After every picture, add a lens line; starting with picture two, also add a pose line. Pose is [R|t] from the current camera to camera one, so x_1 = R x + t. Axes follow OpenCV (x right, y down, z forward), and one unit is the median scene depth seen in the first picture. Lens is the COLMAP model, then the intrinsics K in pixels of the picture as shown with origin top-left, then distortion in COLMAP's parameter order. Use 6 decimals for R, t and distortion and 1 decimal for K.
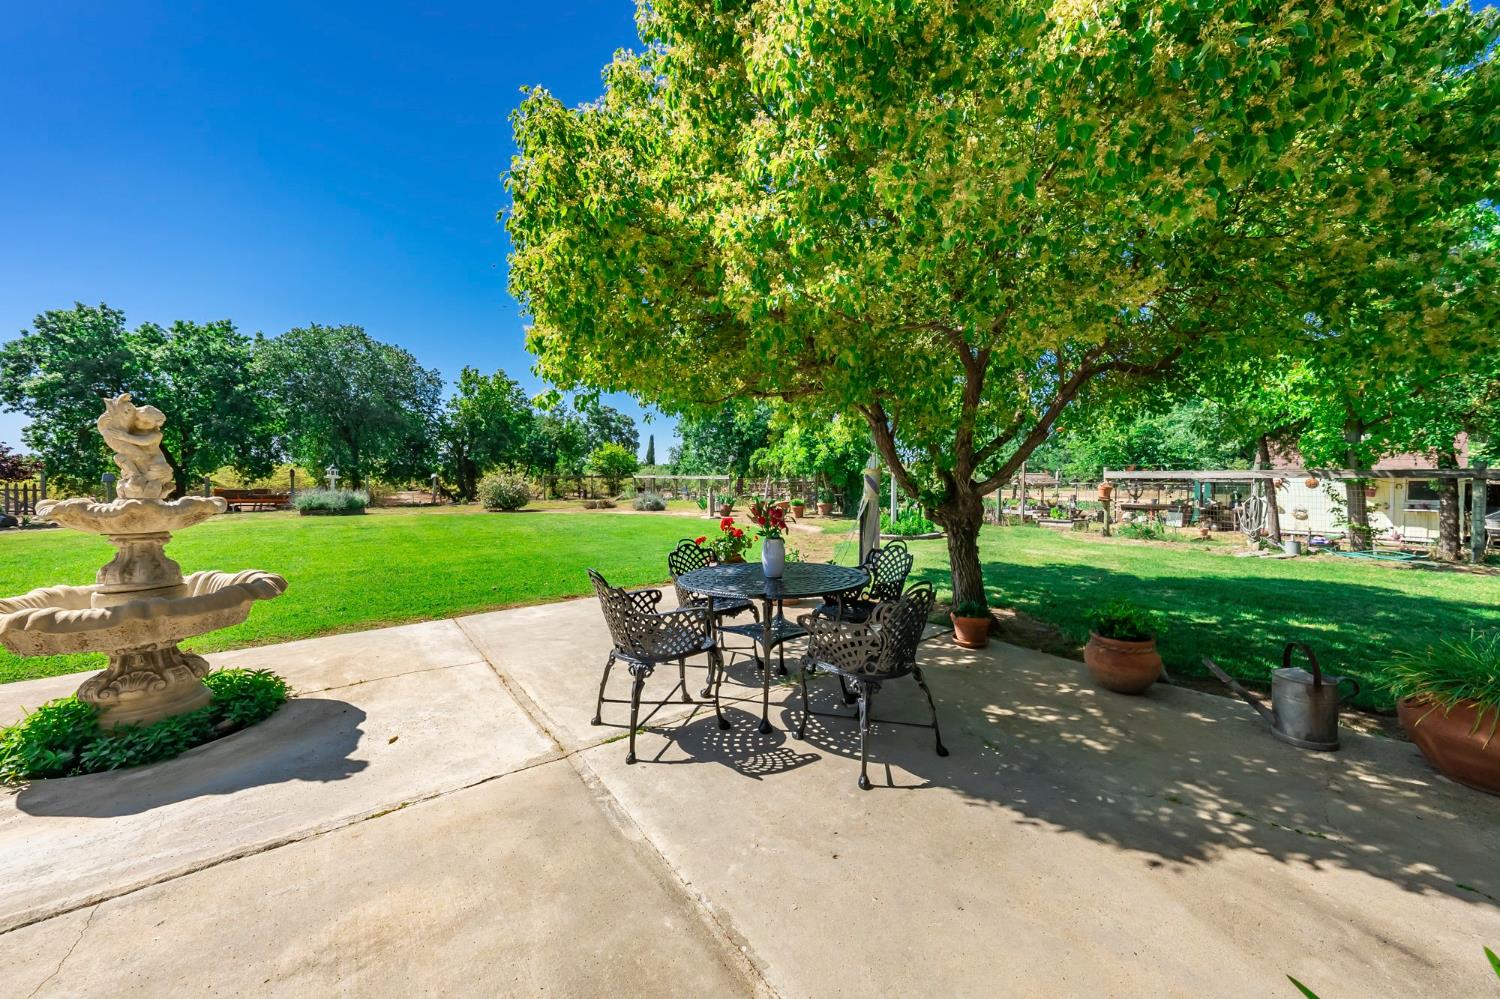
lens RADIAL K [[516.0, 0, 752.6], [0, 516.0, 493.8], [0, 0, 1]] dist [-0.005384, 0.000734]
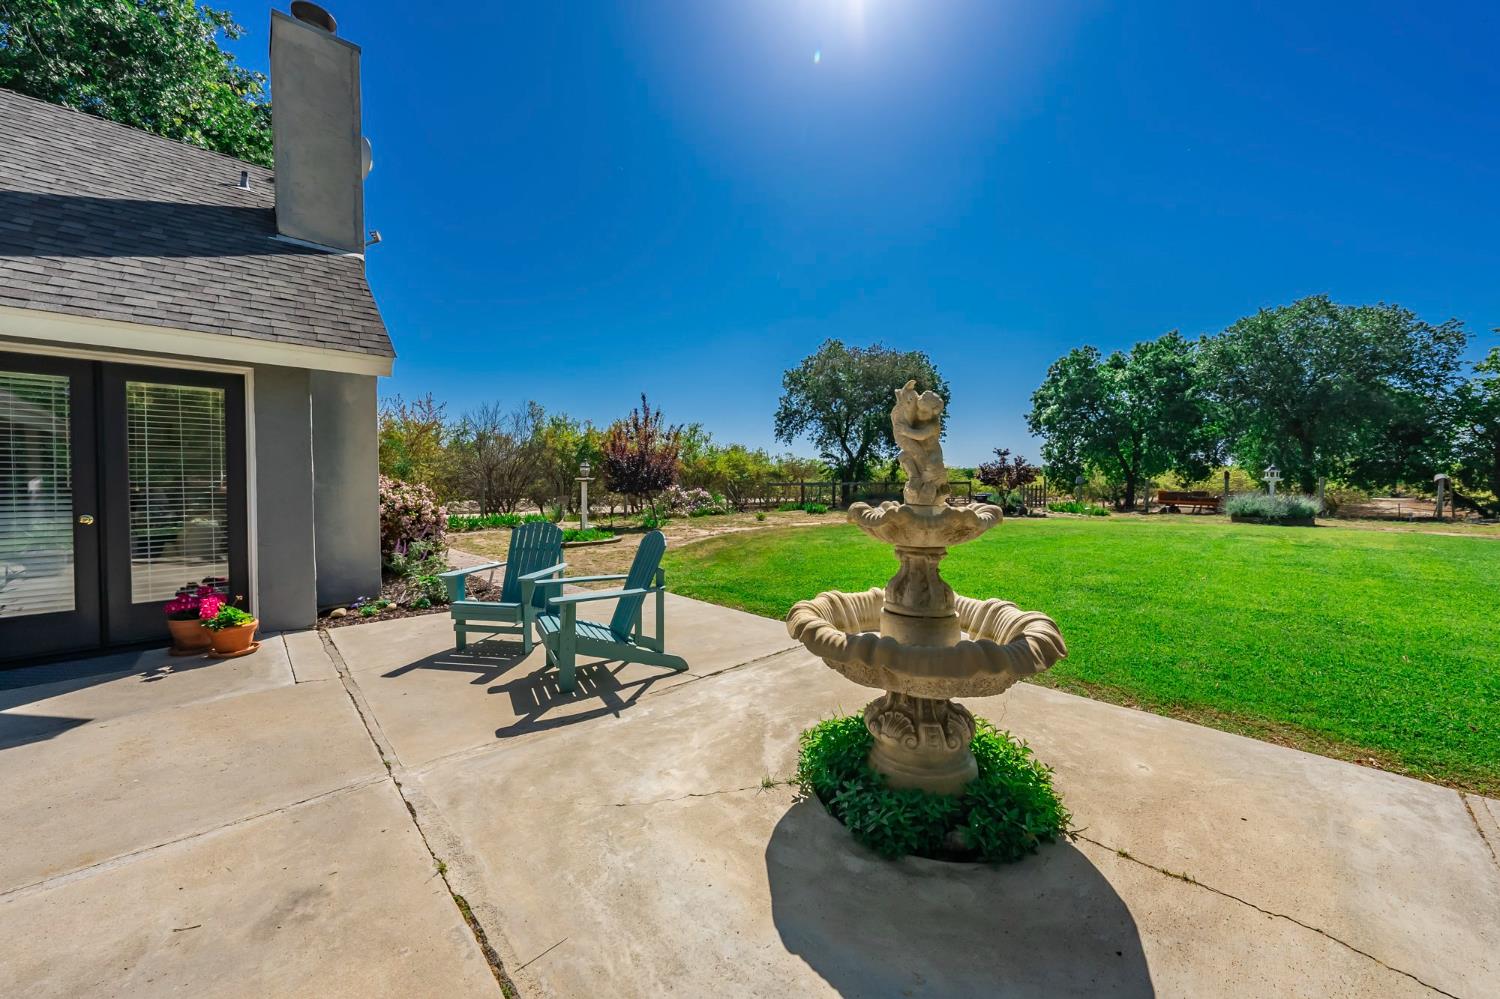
lens RADIAL K [[516.0, 0, 764.5], [0, 516.0, 492.0], [0, 0, 1]] dist [-0.005384, 0.000734]
pose [[0.092341, 0.018191, -0.995561, -0.039925], [-0.027162, 0.999507, 0.015743, -0.001762], [0.995357, 0.025587, 0.092790, 0.070089]]
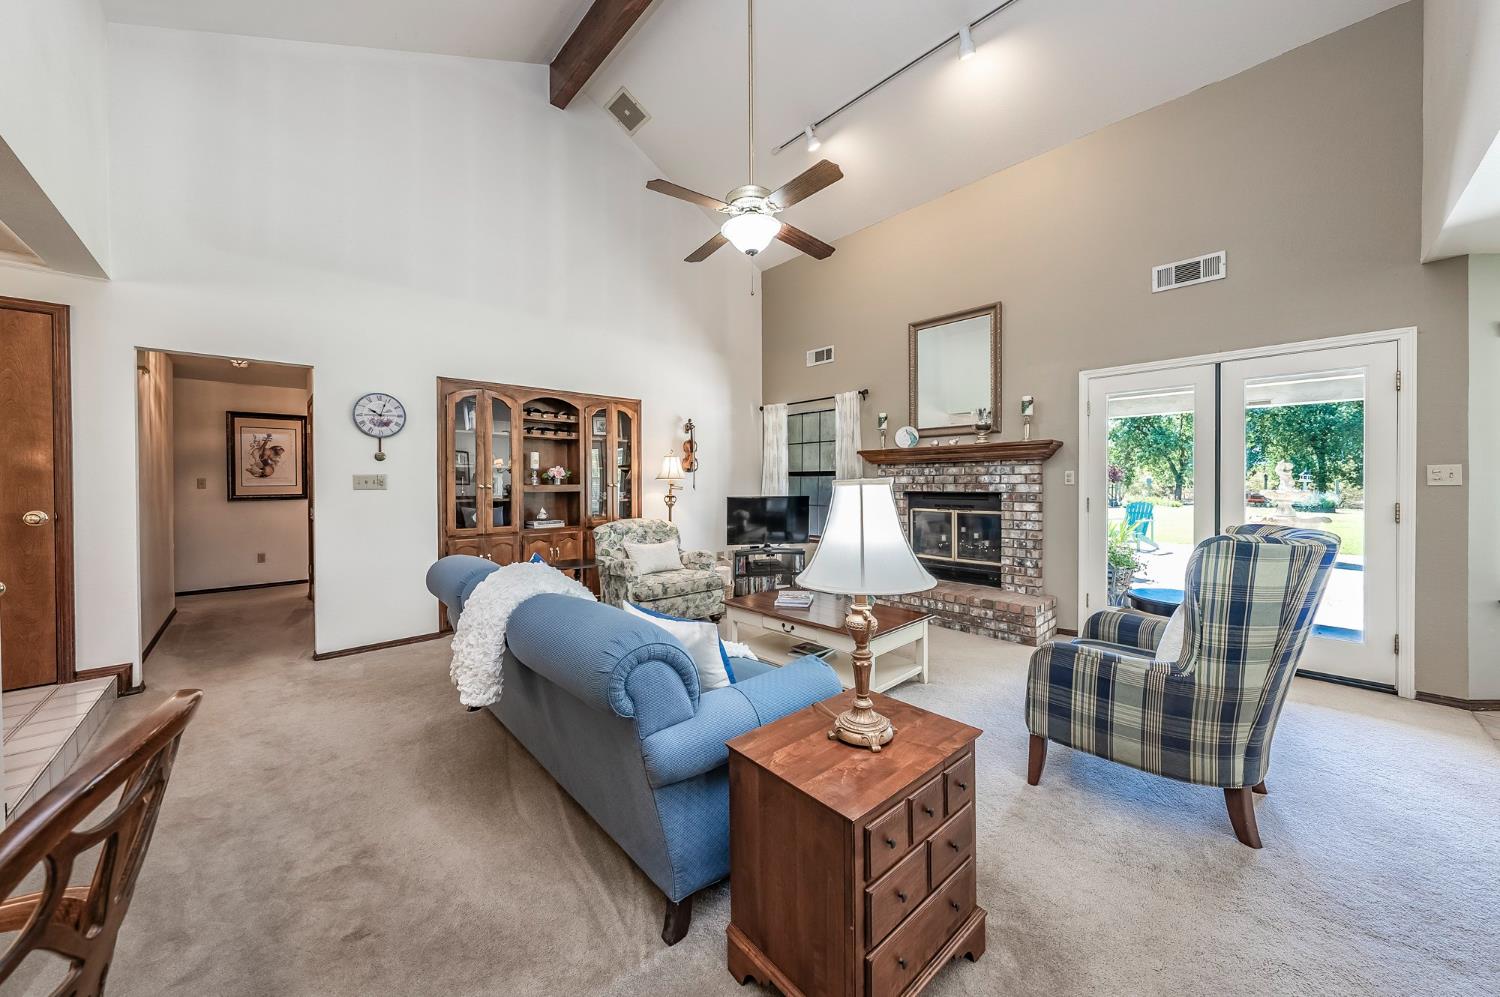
lens RADIAL K [[539.3, 0, 750.8], [0, 539.3, 486.8], [0, 0, 1]] dist [0.017528, 0.000120]
pose [[0.124223, 0.016318, -0.992120, 0.271336], [-0.034200, 0.999341, 0.012154, 0.009304], [0.991665, 0.032421, 0.124699, -0.401290]]
